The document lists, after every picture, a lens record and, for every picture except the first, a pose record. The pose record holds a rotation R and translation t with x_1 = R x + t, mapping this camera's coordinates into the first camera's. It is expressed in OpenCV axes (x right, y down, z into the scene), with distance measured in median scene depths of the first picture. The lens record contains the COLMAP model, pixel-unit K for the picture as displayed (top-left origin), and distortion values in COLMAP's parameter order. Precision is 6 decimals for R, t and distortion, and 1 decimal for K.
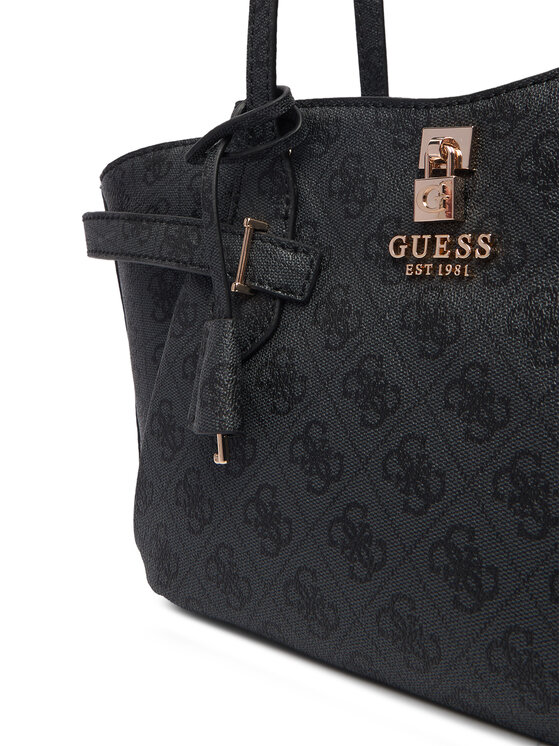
lens RADIAL K [[943.8, 0, 280.0], [0, 943.8, 373.0], [0, 0, 1]] dist [-0.007156, 0.023388]
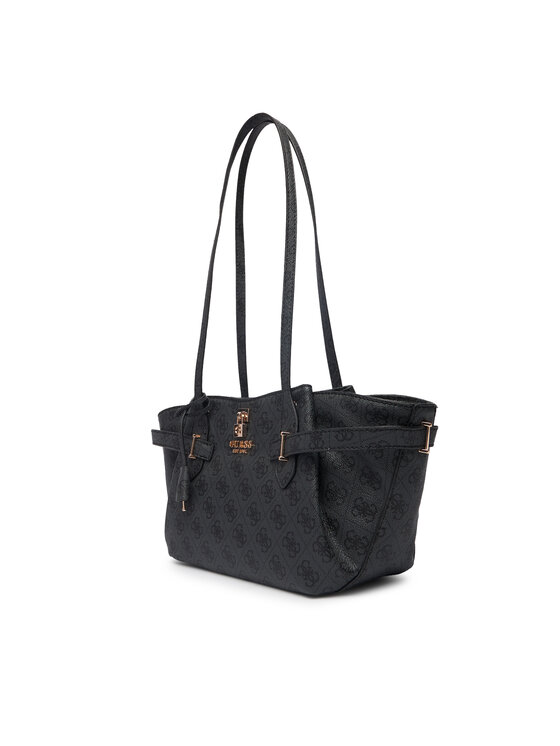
lens RADIAL K [[943.8, 0, 280.0], [0, 943.8, 373.0], [0, 0, 1]] dist [-0.007156, 0.023388]
pose [[0.983161, -0.043130, -0.177581, 0.865858], [0.019854, 0.991207, -0.130820, 0.056357], [0.181662, 0.125091, 0.975372, -2.187369]]
